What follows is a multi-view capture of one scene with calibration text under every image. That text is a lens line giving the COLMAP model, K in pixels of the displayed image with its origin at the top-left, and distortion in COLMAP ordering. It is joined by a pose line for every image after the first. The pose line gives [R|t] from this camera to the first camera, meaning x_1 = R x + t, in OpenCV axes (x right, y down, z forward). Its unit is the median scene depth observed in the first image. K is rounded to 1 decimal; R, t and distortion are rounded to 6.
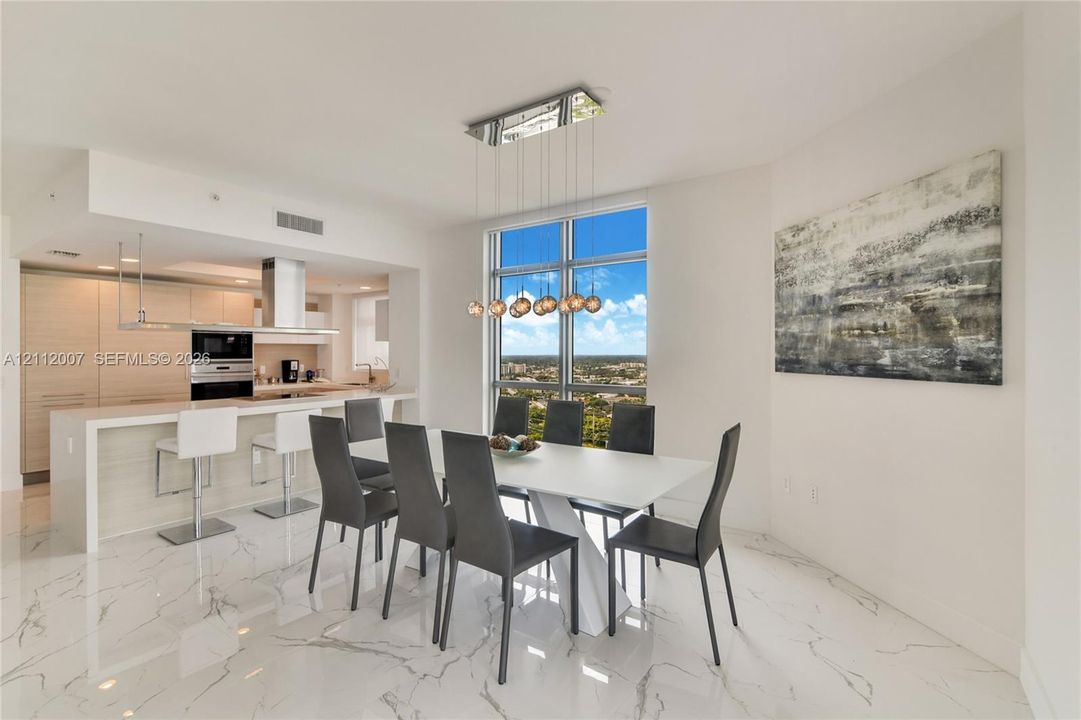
lens RADIAL K [[503.2, 0, 547.6], [0, 503.2, 354.3], [0, 0, 1]] dist [0.004901, 0.001202]
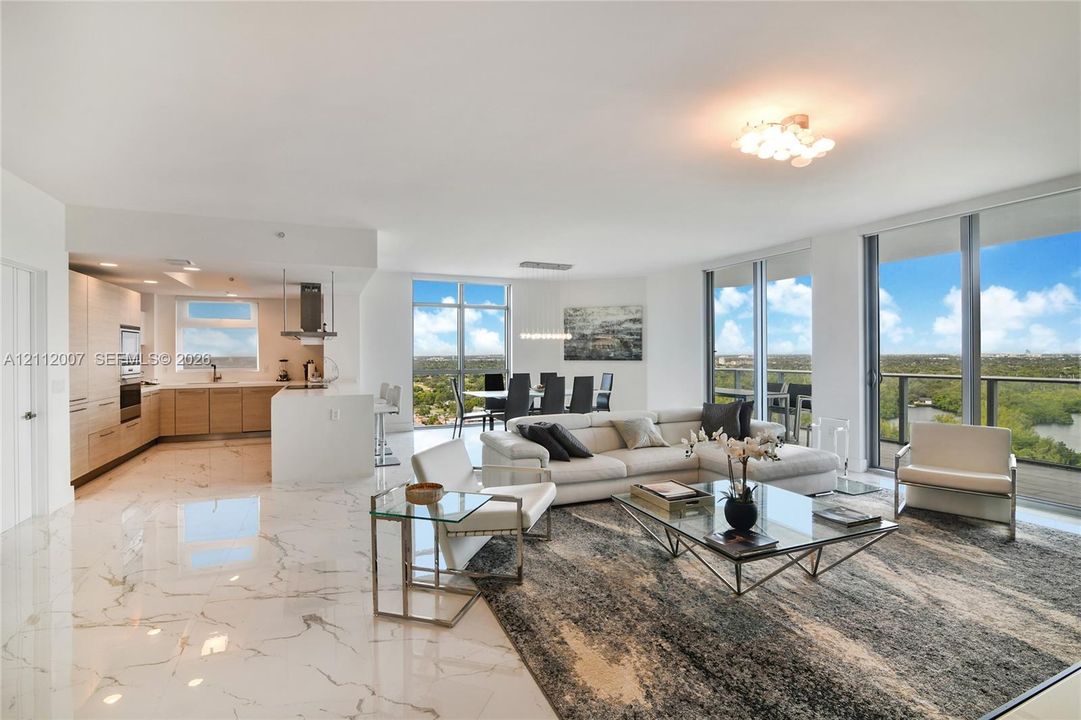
lens RADIAL K [[503.2, 0, 547.6], [0, 503.2, 354.2], [0, 0, 1]] dist [0.004901, 0.001202]
pose [[0.513135, -0.000573, 0.858308, -2.517555], [0.006447, 0.999974, -0.003187, 0.012380], [-0.858284, 0.007169, 0.513126, -0.404020]]
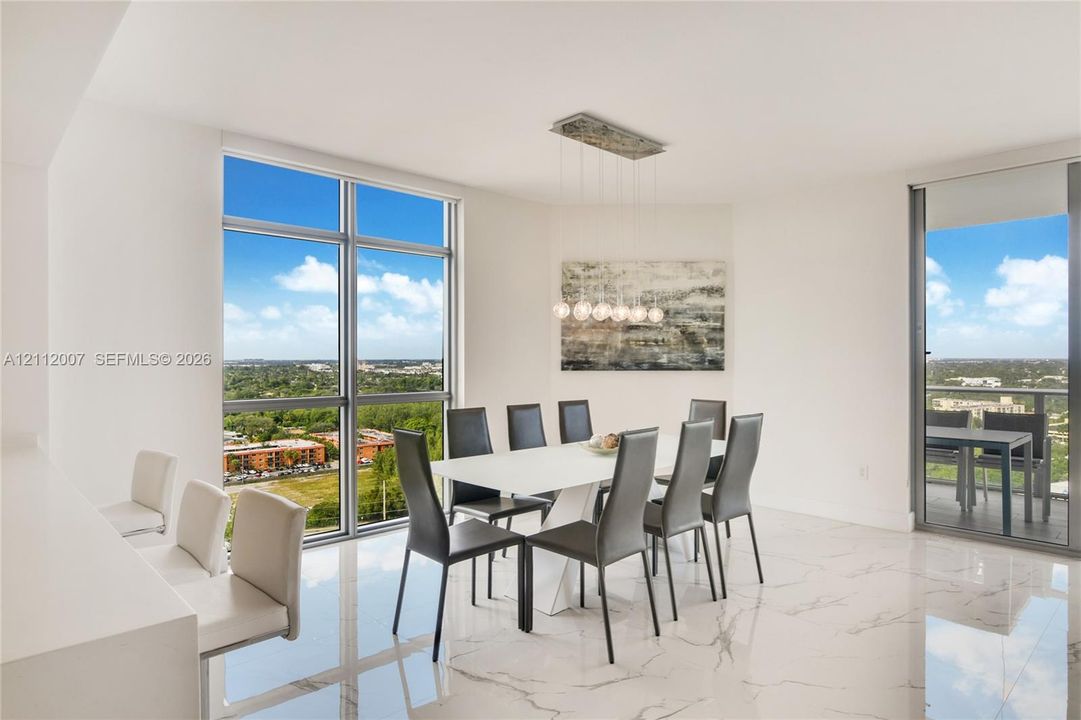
lens RADIAL K [[644.7, 0, 530.1], [0, 644.7, 362.4], [0, 0, 1]] dist [0.005081, 0.001521]
pose [[0.207297, -0.006332, 0.978258, -1.559459], [0.004138, 0.999976, 0.005596, 0.005314], [-0.978269, 0.002888, 0.207318, 0.972732]]
